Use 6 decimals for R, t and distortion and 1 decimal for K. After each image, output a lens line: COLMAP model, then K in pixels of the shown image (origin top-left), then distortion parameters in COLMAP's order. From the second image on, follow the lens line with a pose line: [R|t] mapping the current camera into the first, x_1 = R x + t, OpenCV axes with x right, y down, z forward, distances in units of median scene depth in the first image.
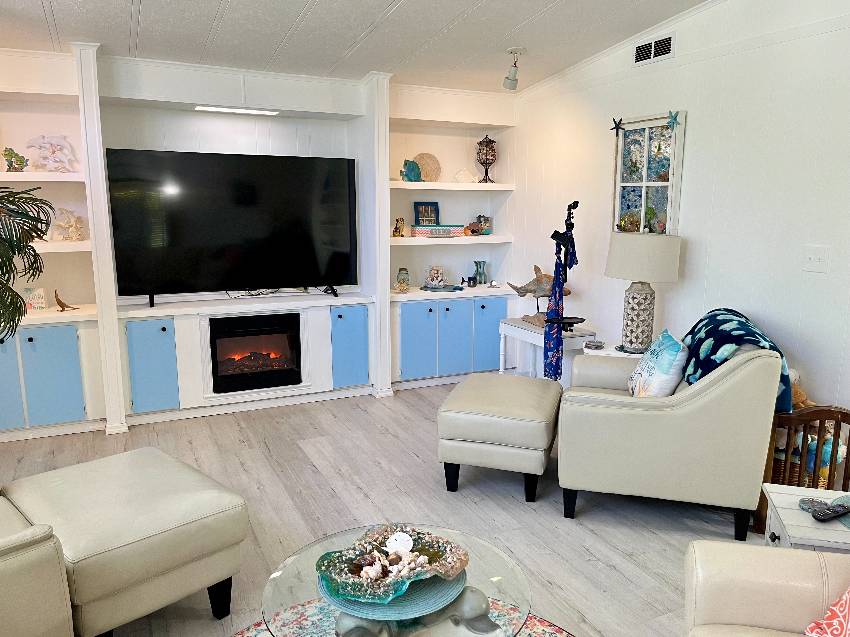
lens RADIAL K [[651.2, 0, 425.6], [0, 651.2, 323.7], [0, 0, 1]] dist [0.014722, -0.002483]
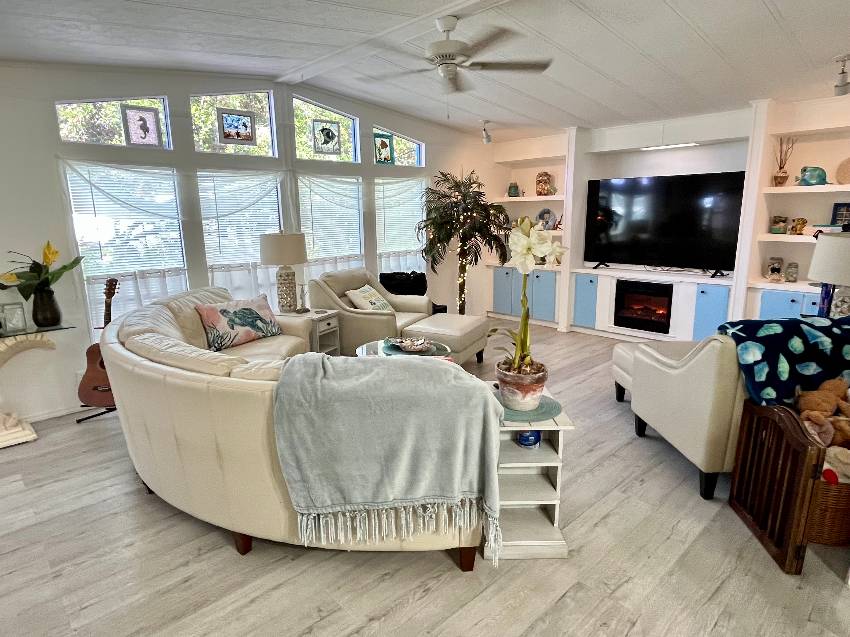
lens RADIAL K [[494.0, 0, 424.8], [0, 494.0, 318.6], [0, 0, 1]] dist [0.003147, 0.001829]
pose [[0.304289, 0.191294, -0.933175, 0.693151], [-0.159429, 0.976038, 0.148094, -0.018754], [0.939144, 0.103711, 0.327495, 0.140781]]
